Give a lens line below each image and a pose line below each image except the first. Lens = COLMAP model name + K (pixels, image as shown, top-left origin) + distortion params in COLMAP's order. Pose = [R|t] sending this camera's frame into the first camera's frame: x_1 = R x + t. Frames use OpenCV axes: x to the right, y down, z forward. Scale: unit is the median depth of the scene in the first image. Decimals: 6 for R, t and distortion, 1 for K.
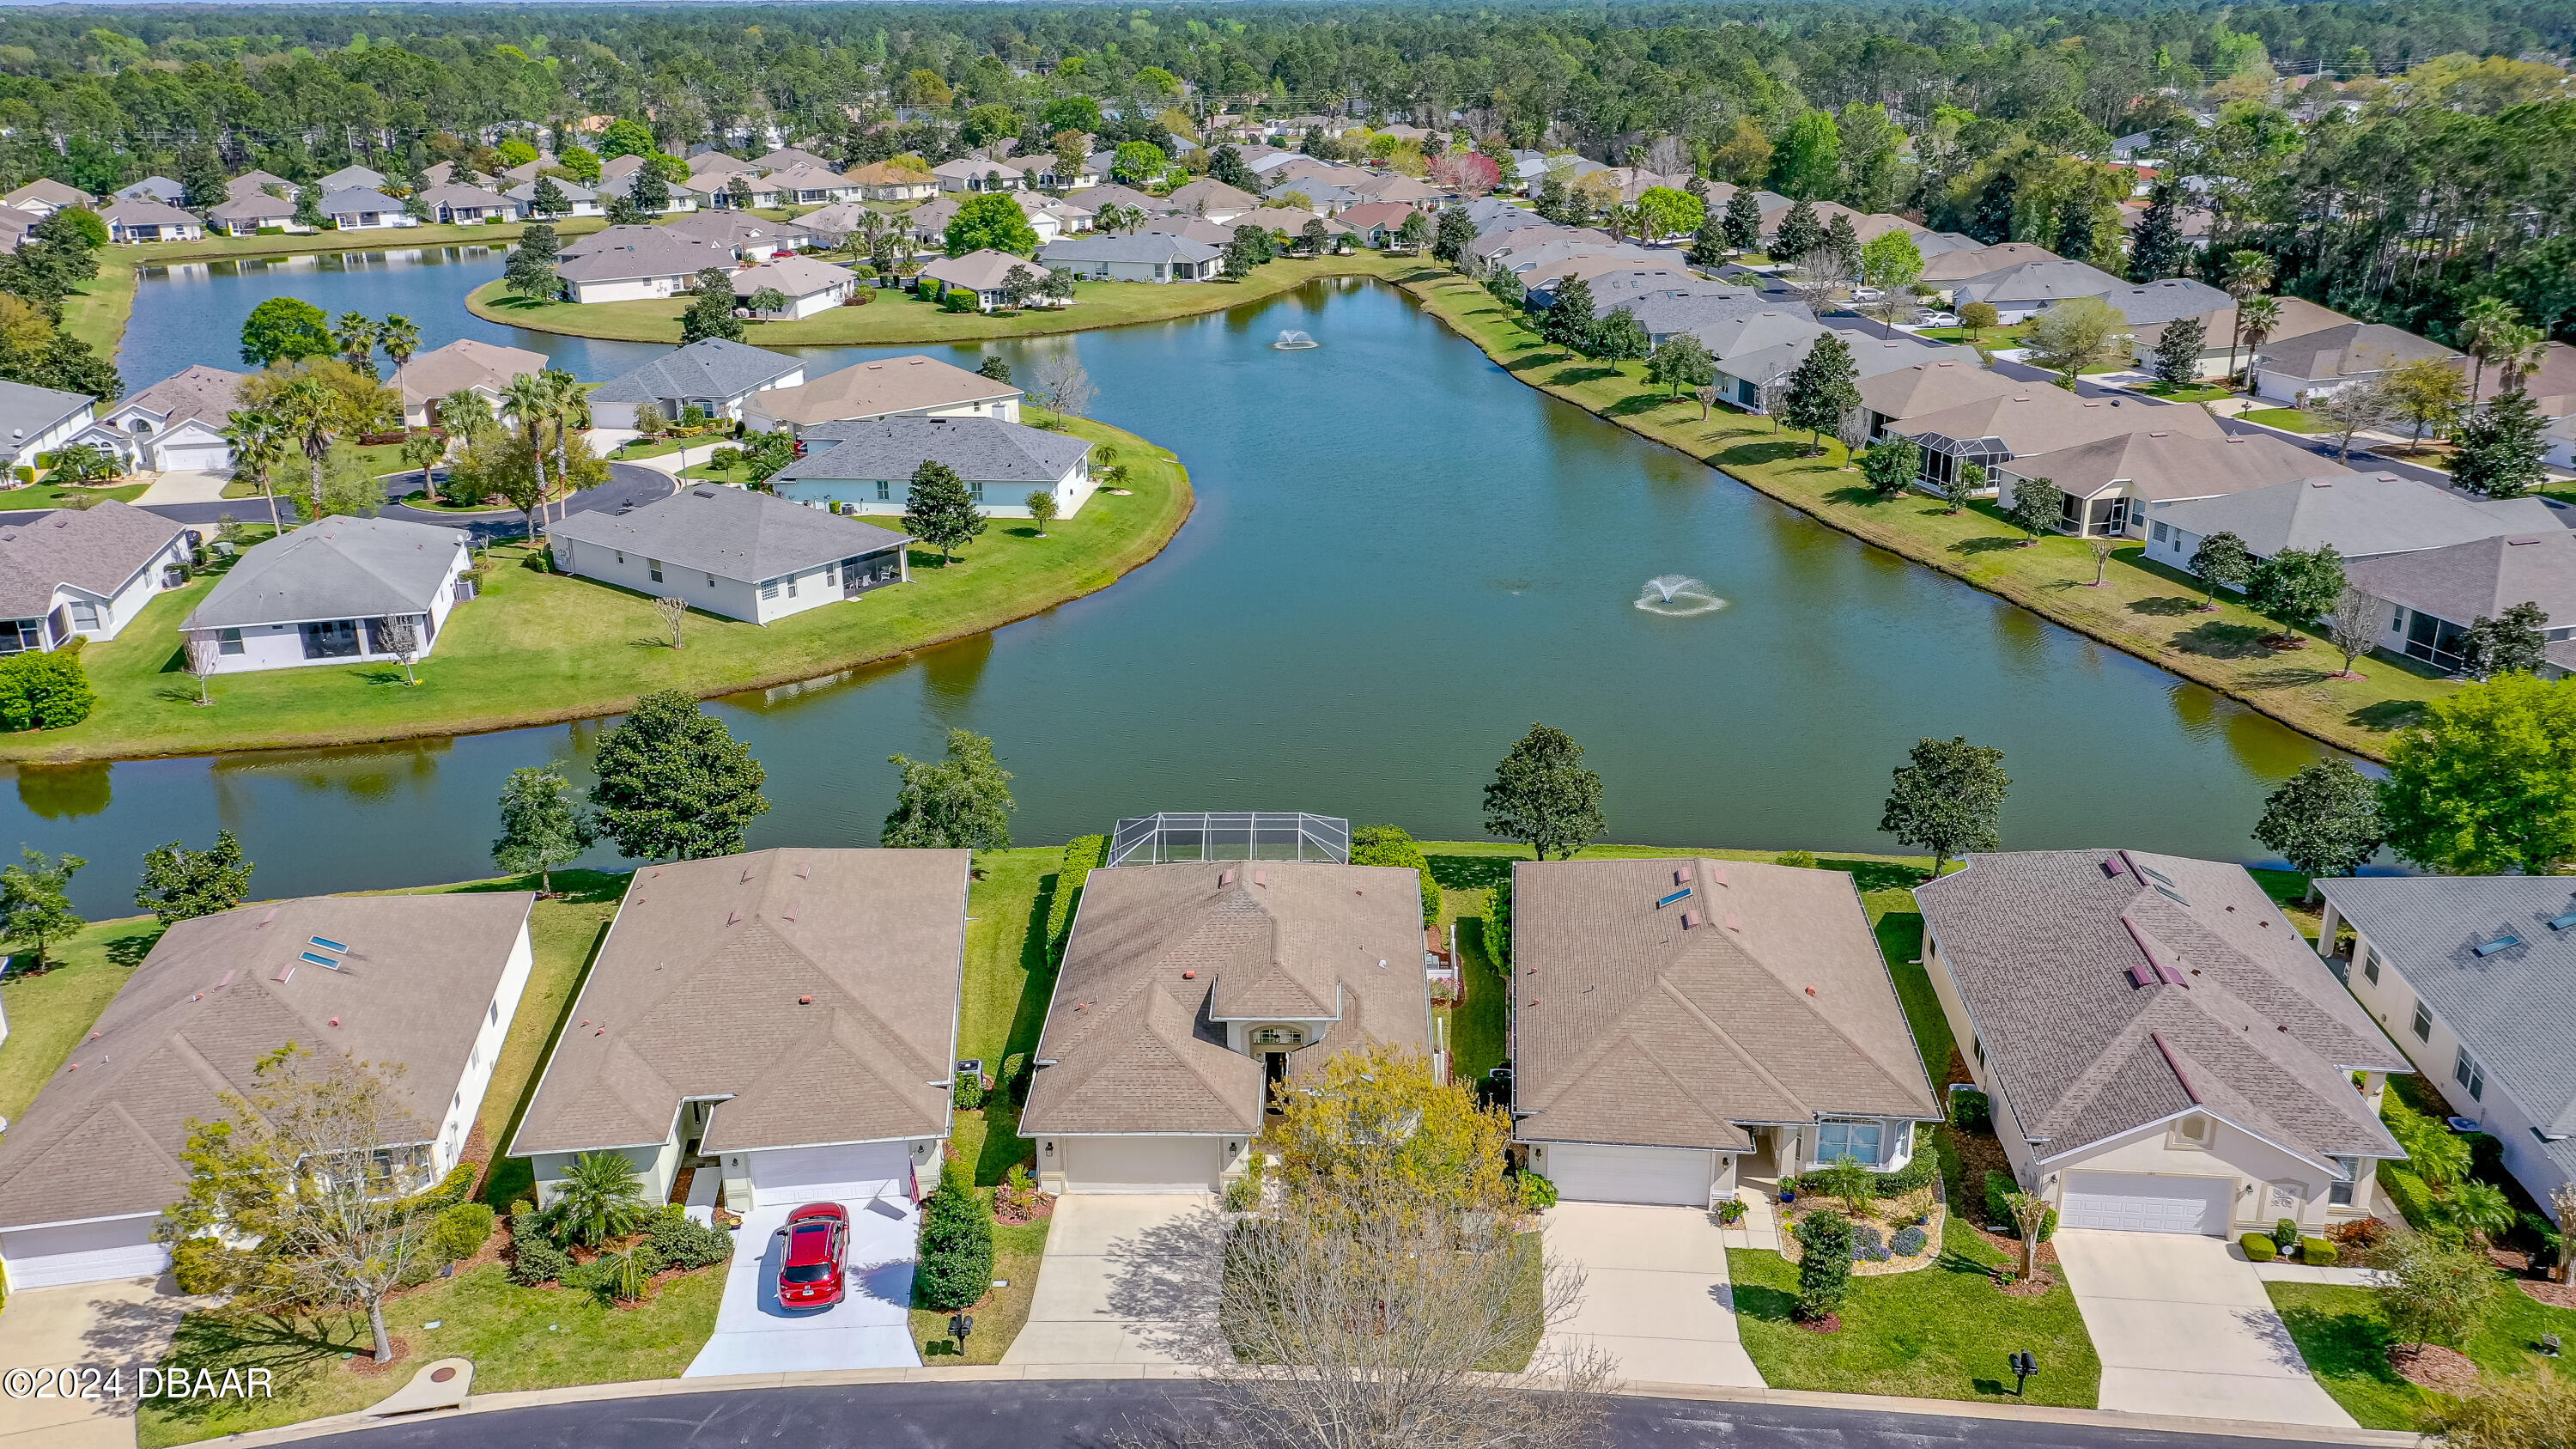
lens RADIAL K [[2026.0, 0, 1297.9], [0, 2026.0, 712.5], [0, 0, 1]] dist [0.022309, 0.018574]
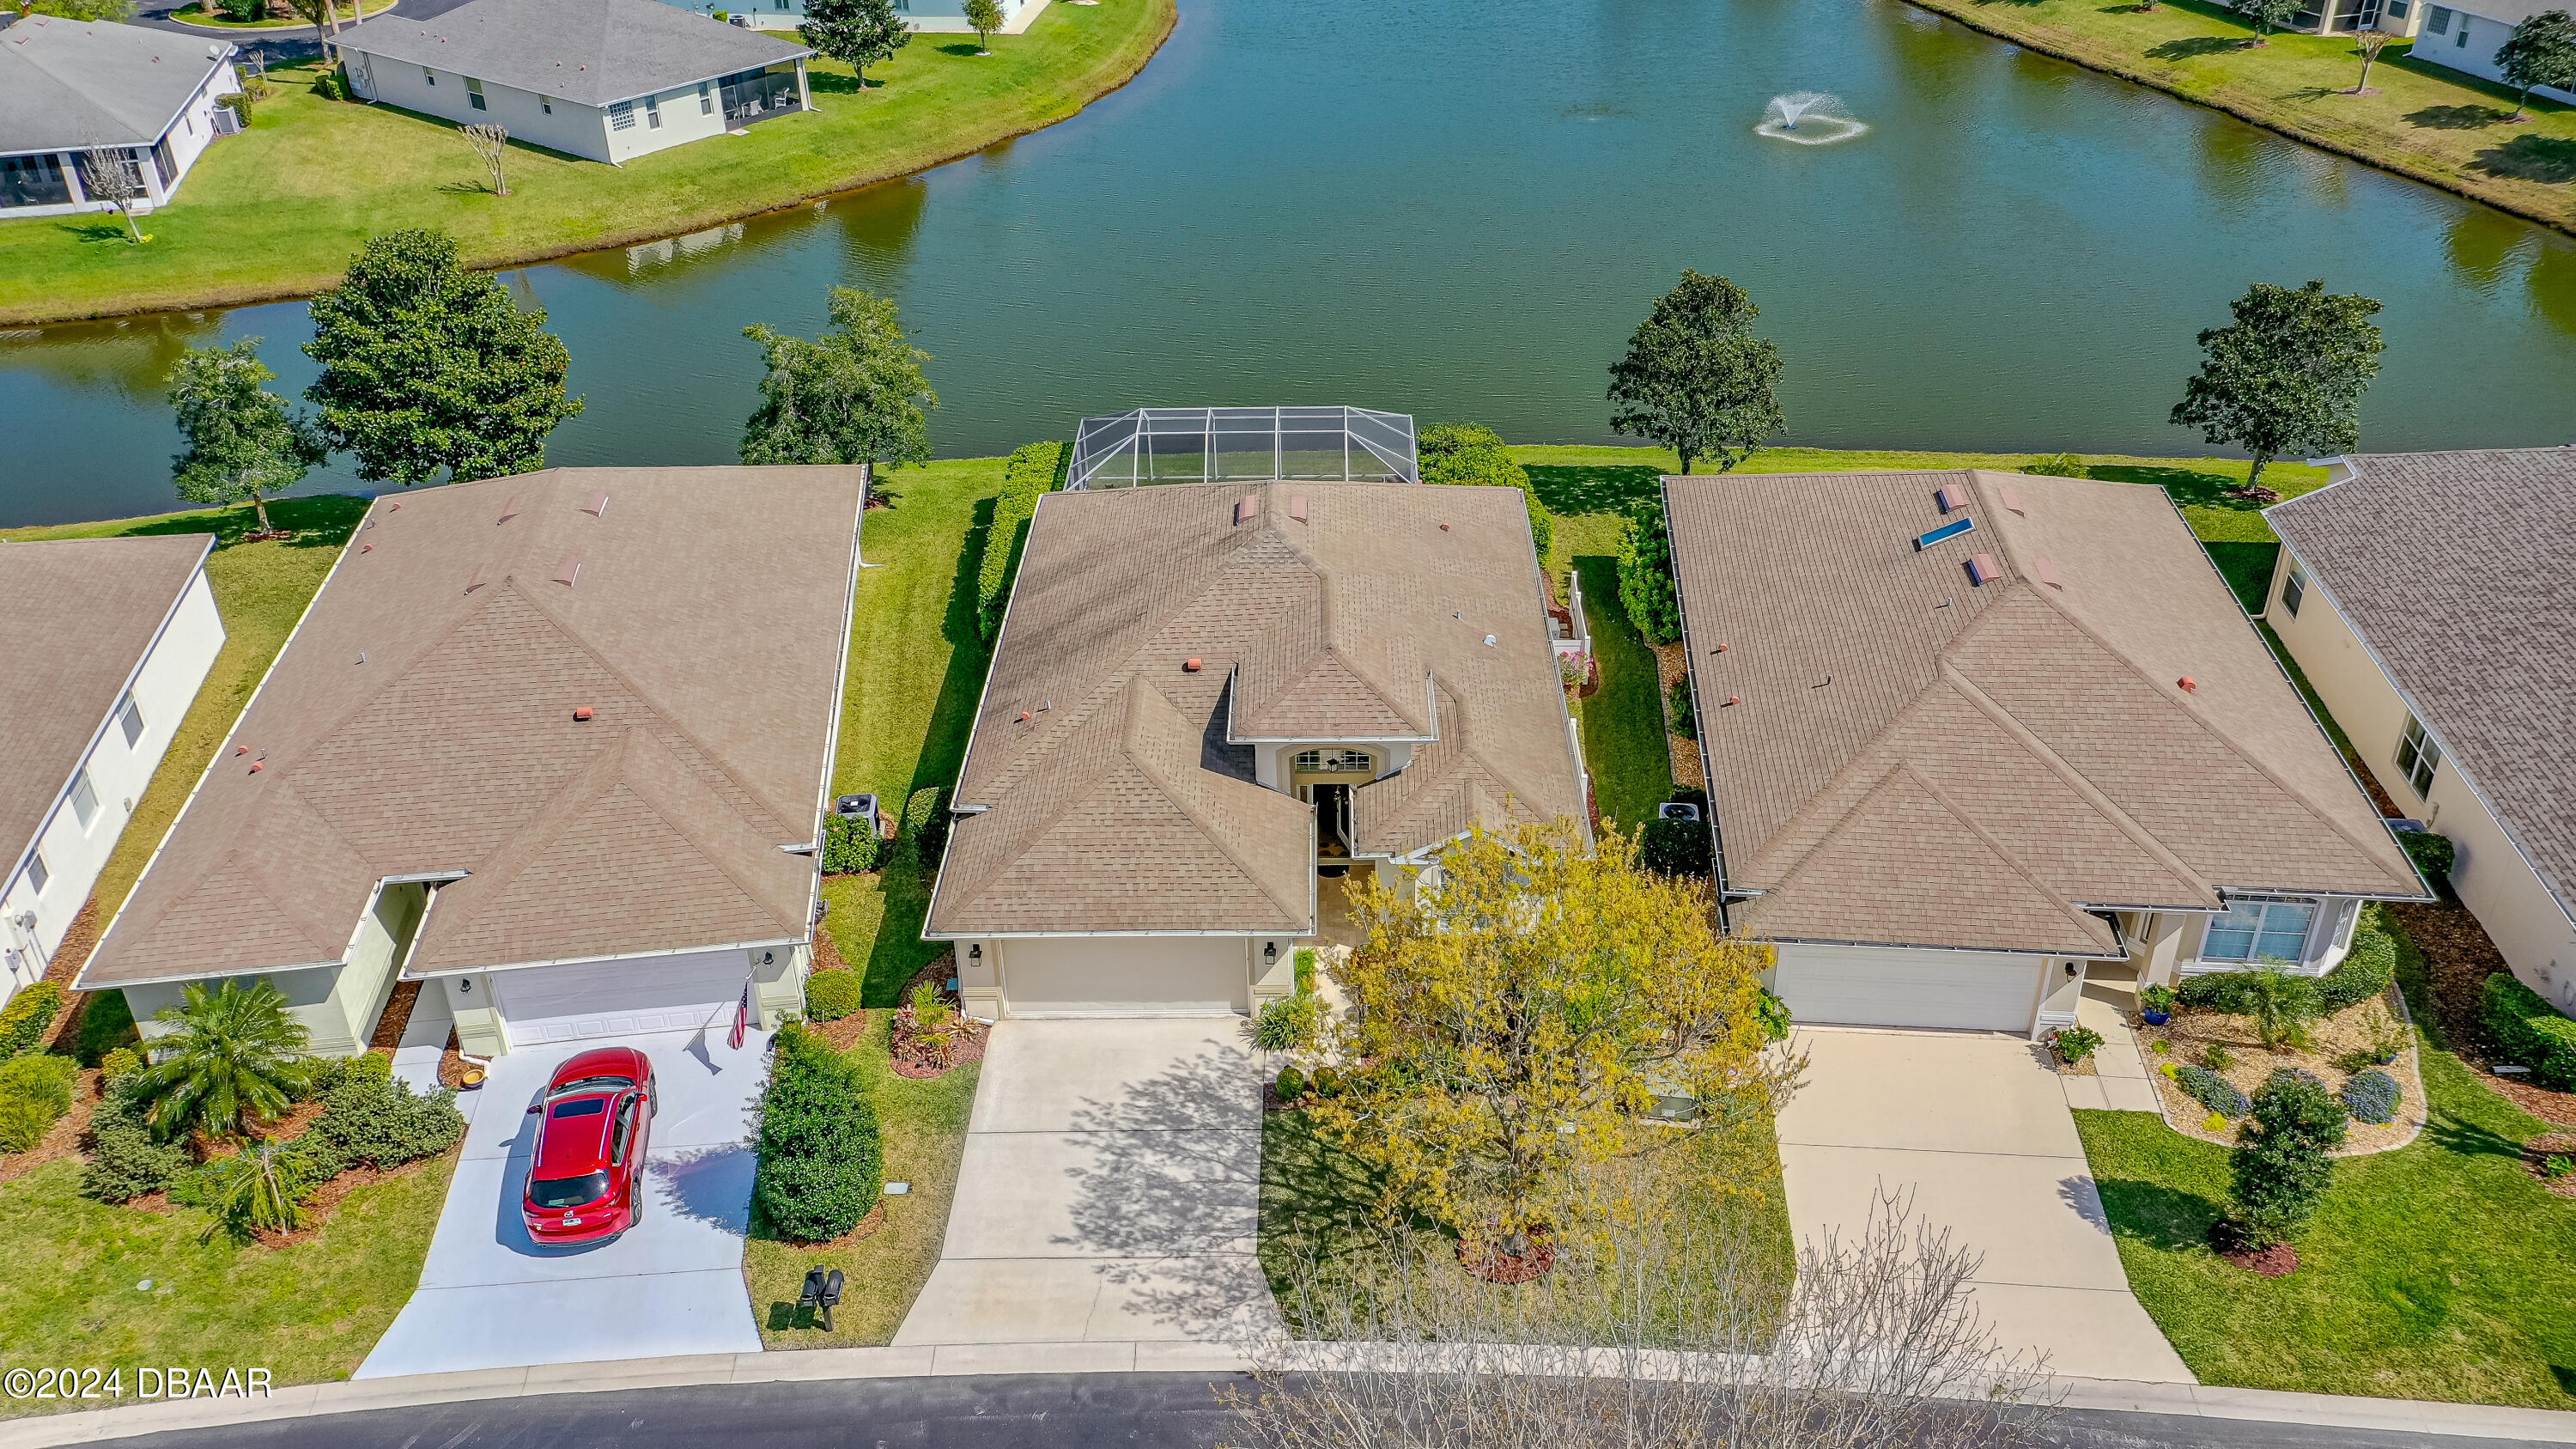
lens RADIAL K [[2026.0, 0, 1281.7], [0, 2026.0, 718.3], [0, 0, 1]] dist [0.022309, 0.018574]
pose [[0.999948, -0.009790, -0.002965, -0.023763], [0.010185, 0.979772, 0.199857, 0.018705], [0.000949, -0.199877, 0.979820, 0.370628]]
